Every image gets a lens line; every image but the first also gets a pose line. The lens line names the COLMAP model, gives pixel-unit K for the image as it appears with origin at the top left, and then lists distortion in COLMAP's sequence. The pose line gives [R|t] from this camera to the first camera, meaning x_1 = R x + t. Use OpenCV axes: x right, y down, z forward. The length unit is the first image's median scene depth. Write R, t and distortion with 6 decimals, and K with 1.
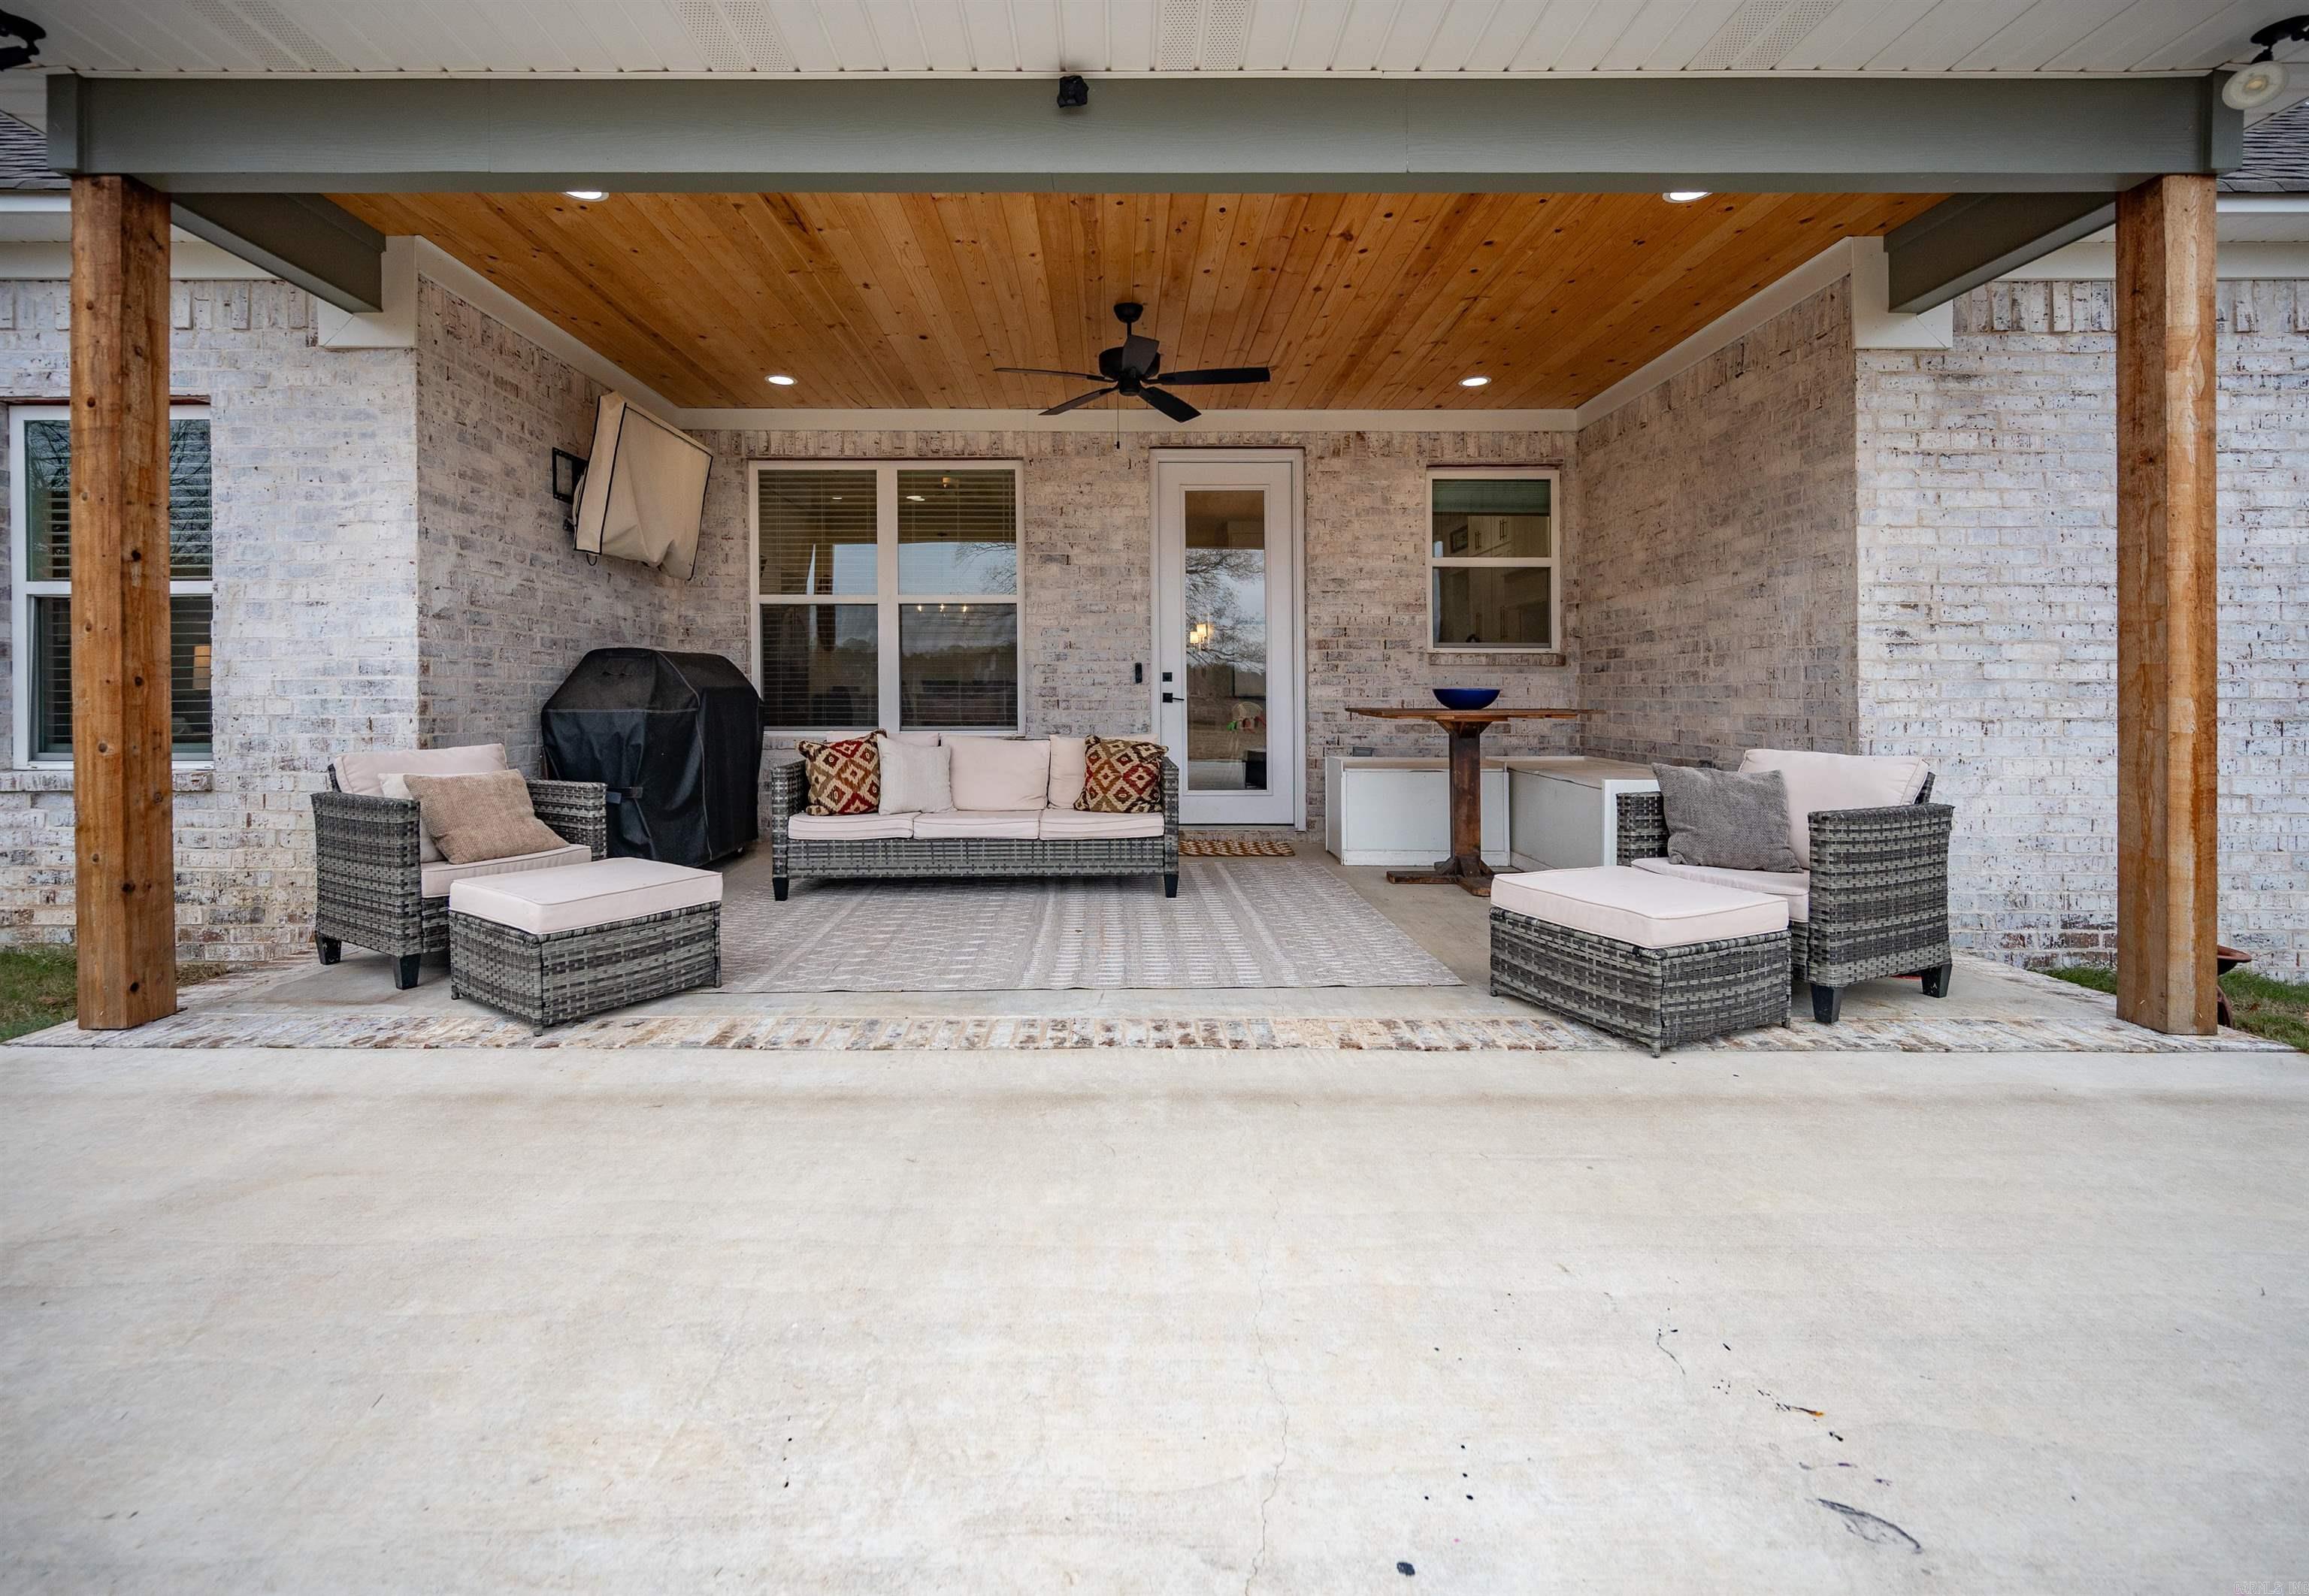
lens RADIAL K [[997.6, 0, 1107.1], [0, 997.6, 693.8], [0, 0, 1]] dist [-0.001791, -0.000031]
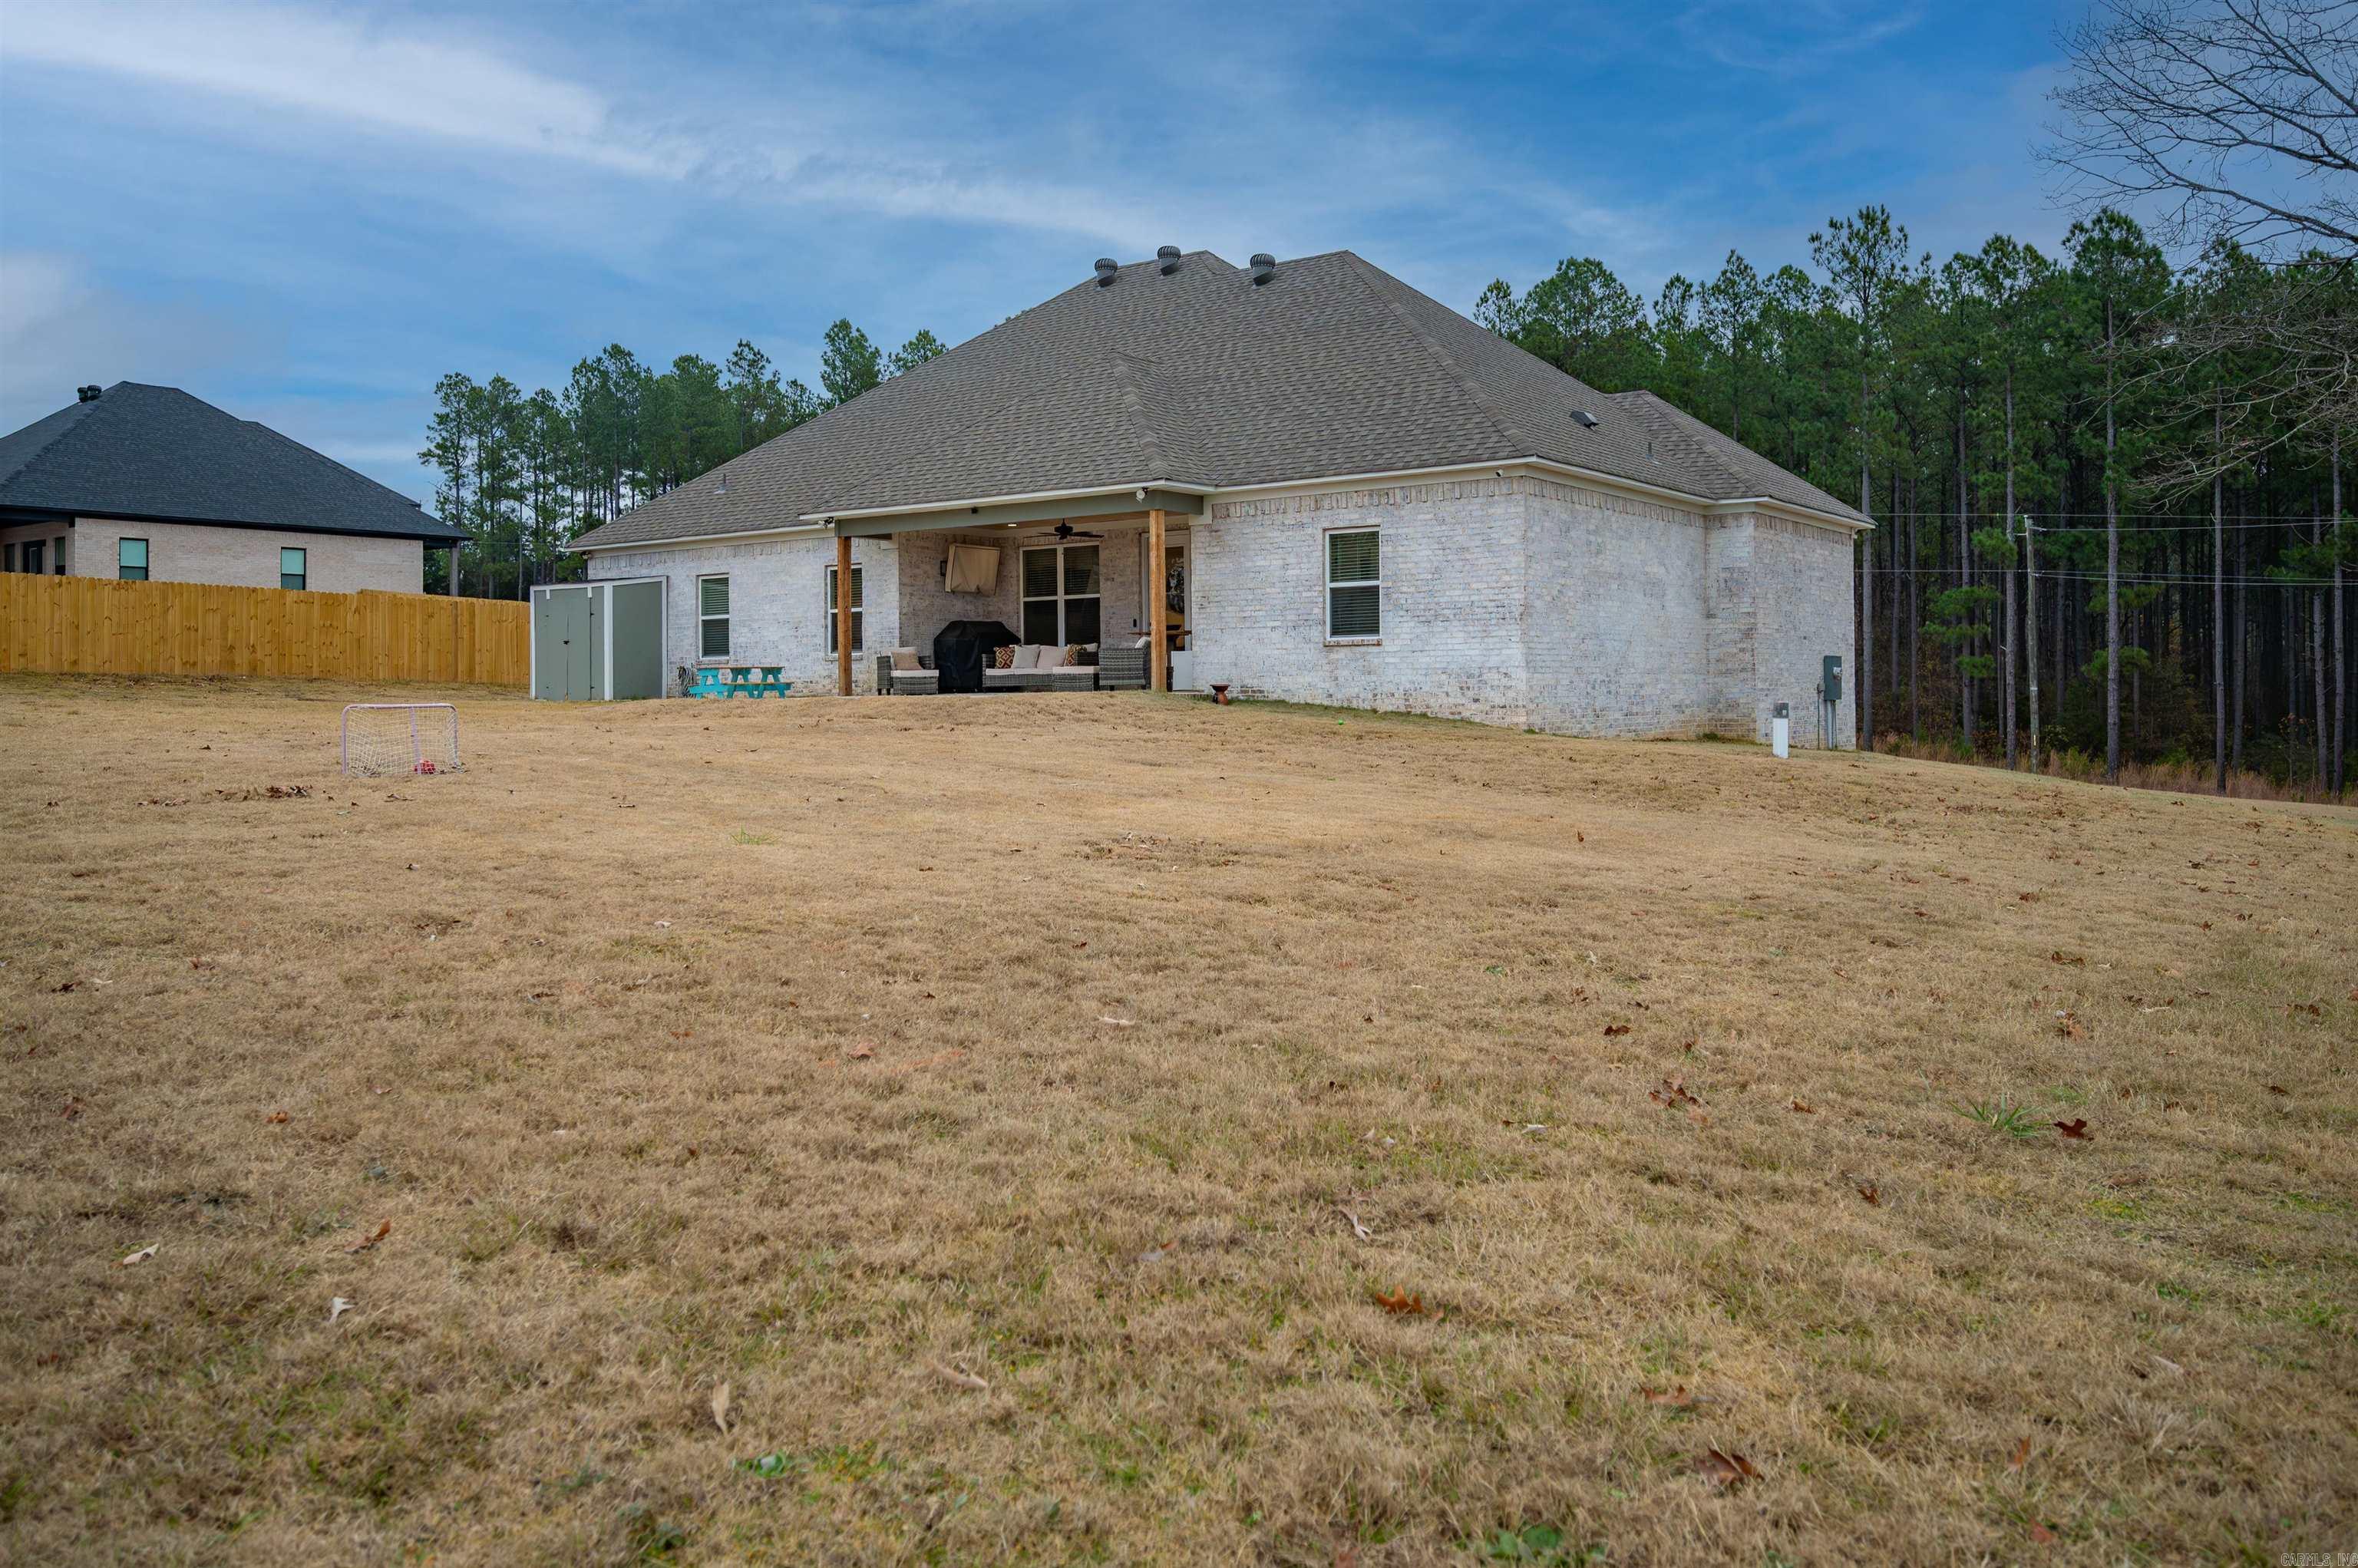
lens RADIAL K [[1824.2, 0, 1248.3], [0, 1824.2, 783.4], [0, 0, 1]] dist [-0.048368, 0.002127]
pose [[0.828921, 0.017146, -0.559102, 4.520590], [0.007574, 0.999094, 0.041868, 0.300163], [0.559314, -0.038940, 0.828041, -4.244522]]
